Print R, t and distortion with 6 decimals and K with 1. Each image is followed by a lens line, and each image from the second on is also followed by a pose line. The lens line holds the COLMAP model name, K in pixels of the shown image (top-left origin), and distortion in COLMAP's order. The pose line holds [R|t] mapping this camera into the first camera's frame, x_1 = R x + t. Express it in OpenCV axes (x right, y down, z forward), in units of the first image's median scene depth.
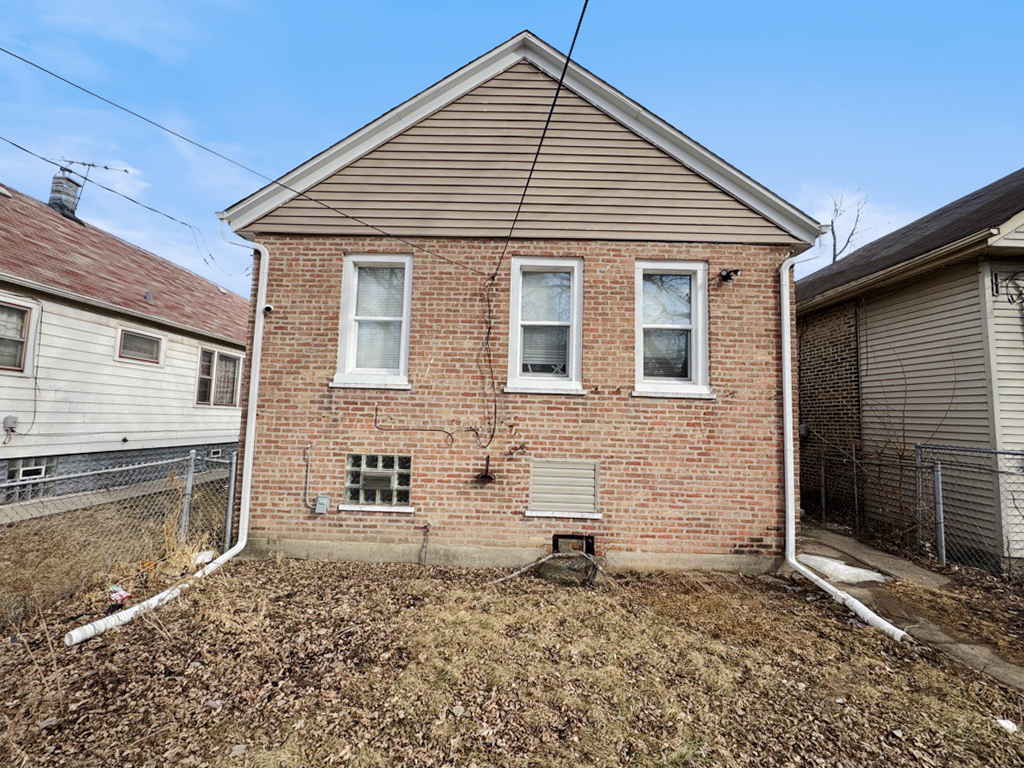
lens RADIAL K [[437.3, 0, 512.0], [0, 437.3, 384.0], [0, 0, 1]] dist [-0.000825, 0.000008]
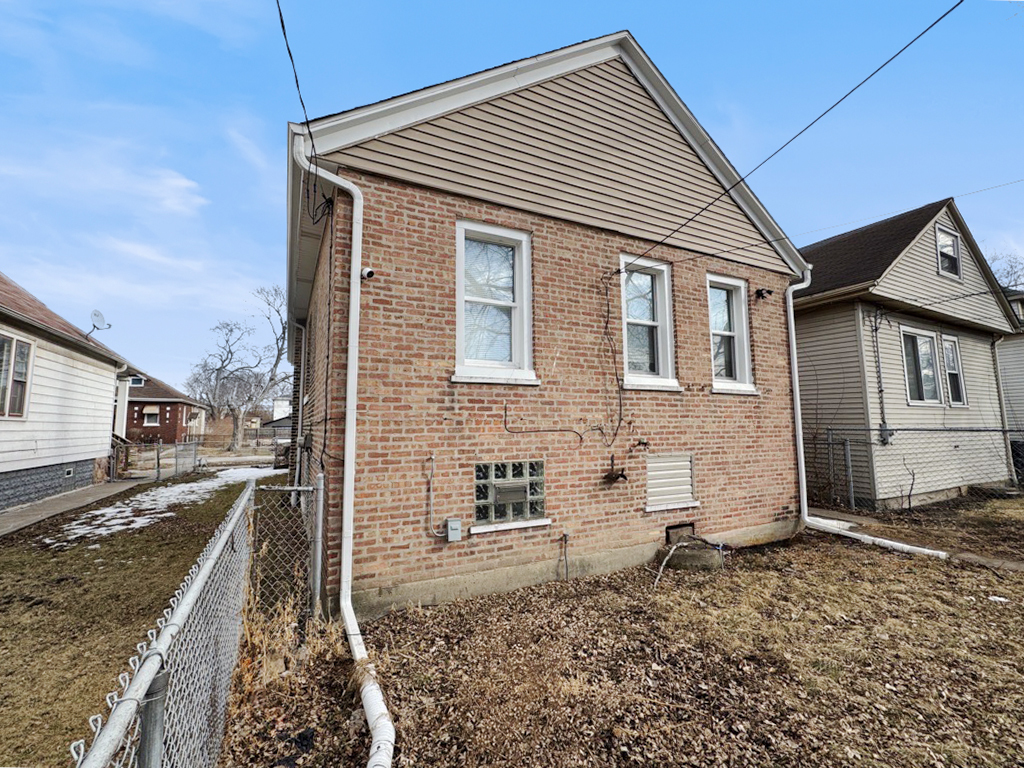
lens RADIAL K [[437.3, 0, 512.0], [0, 437.3, 384.0], [0, 0, 1]] dist [-0.000825, 0.000008]
pose [[0.886249, 0.009275, 0.463116, -0.694473], [-0.005730, 0.999943, -0.009061, 0.018030], [-0.463174, 0.005377, 0.886251, 0.245374]]
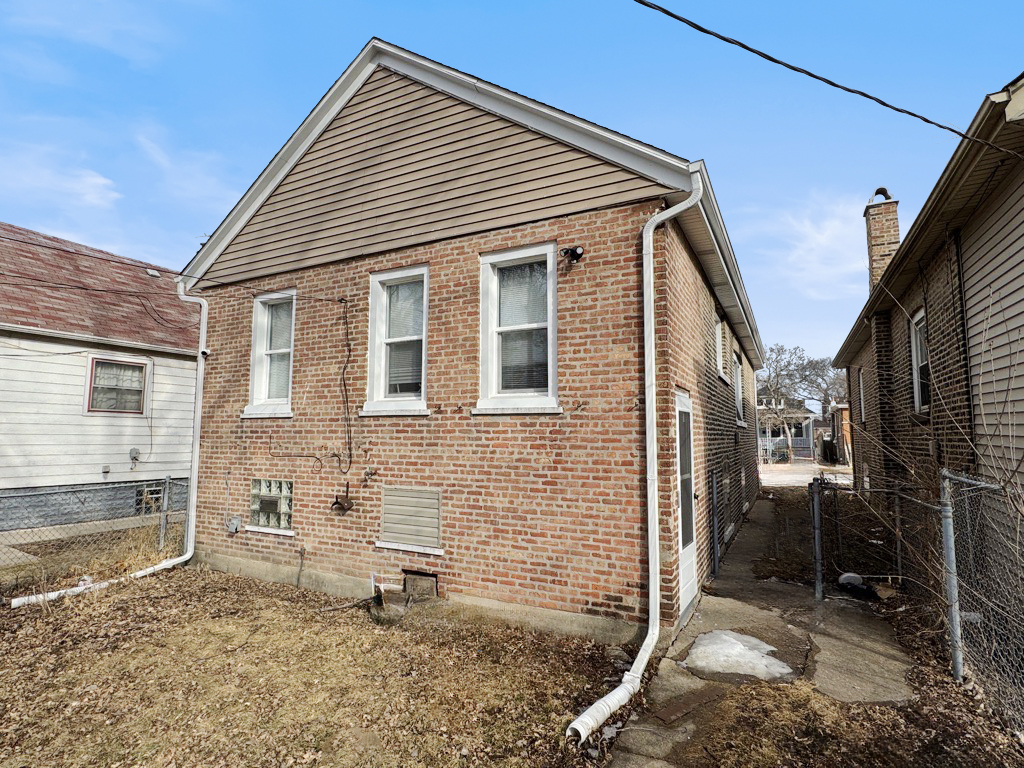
lens RADIAL K [[540.1, 0, 512.0], [0, 540.1, 384.0], [0, 0, 1]] dist [-0.002238, -0.000128]
pose [[0.891904, -0.069668, -0.446825, 0.818219], [0.059730, 0.997554, -0.036311, 0.011477], [0.448262, 0.005697, 0.893884, 0.086290]]
